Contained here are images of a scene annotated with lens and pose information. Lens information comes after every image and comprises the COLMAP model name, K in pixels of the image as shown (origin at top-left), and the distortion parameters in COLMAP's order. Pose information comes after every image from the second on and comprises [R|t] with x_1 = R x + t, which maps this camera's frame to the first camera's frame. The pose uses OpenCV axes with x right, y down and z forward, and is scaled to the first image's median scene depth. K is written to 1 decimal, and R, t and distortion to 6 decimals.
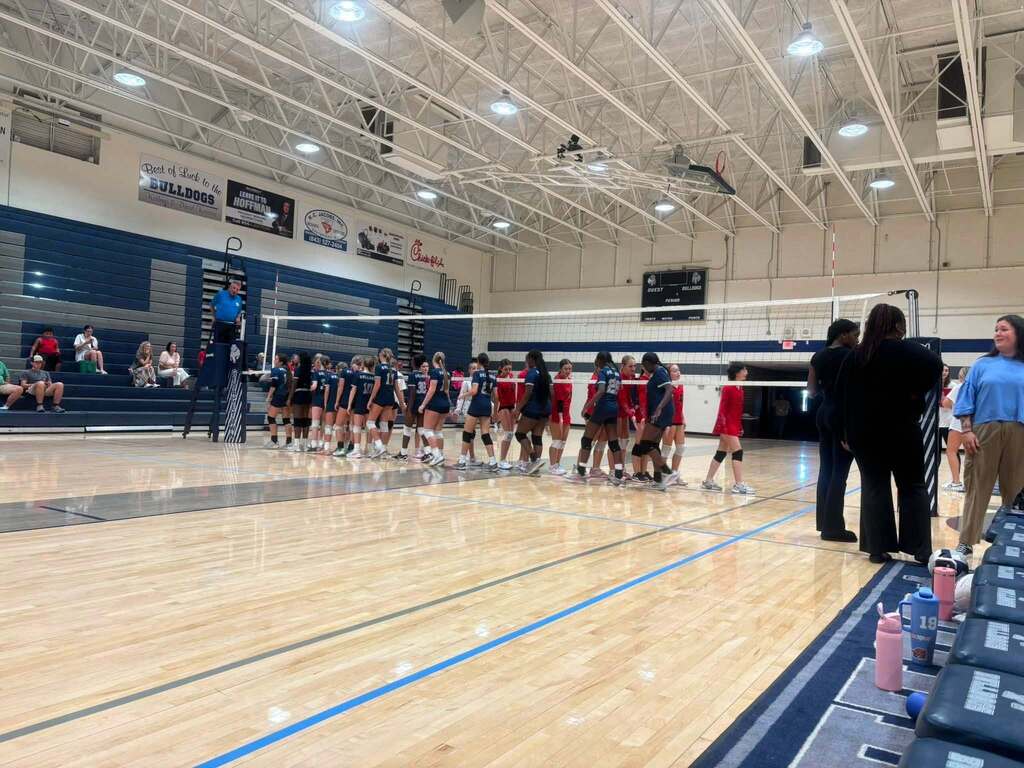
lens RADIAL K [[782.7, 0, 512.0], [0, 782.7, 384.0], [0, 0, 1]] dist [0.073154, -0.123617]
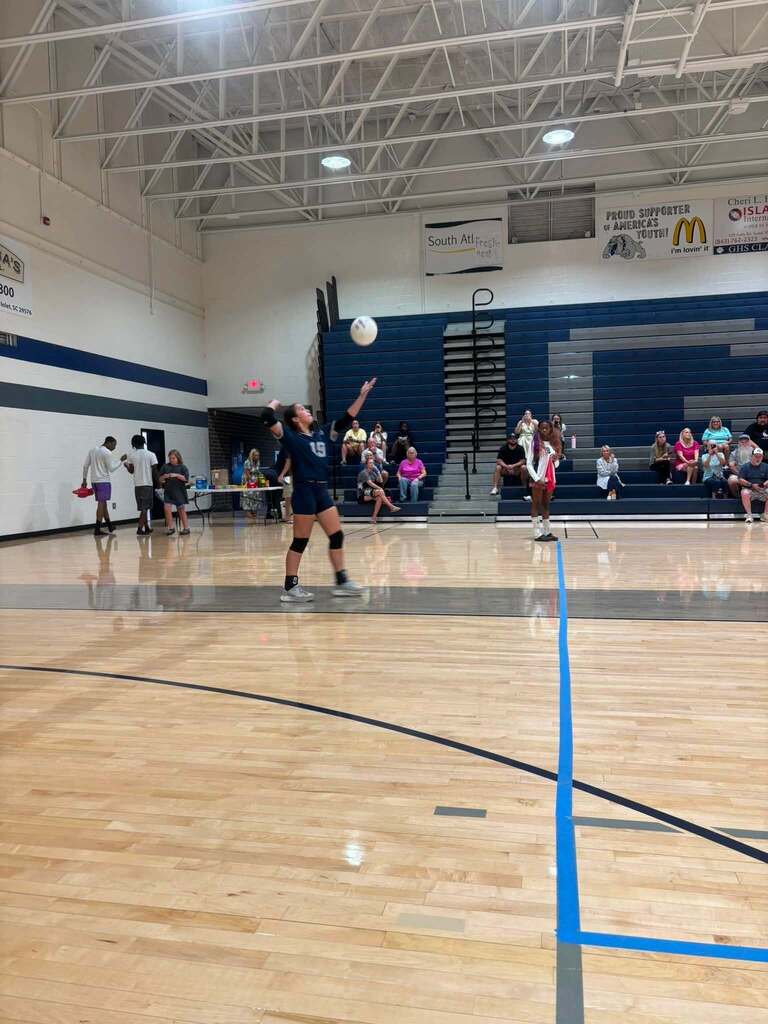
lens RADIAL K [[782.7, 0, 385.0], [0, 782.7, 485.4], [0, 0, 1]] dist [0.073154, -0.123617]
pose [[0.352042, -0.031056, -0.935469, 0.353886], [0.053137, 0.998501, -0.013152, 0.022530], [0.934475, -0.045078, 0.353165, 0.578655]]
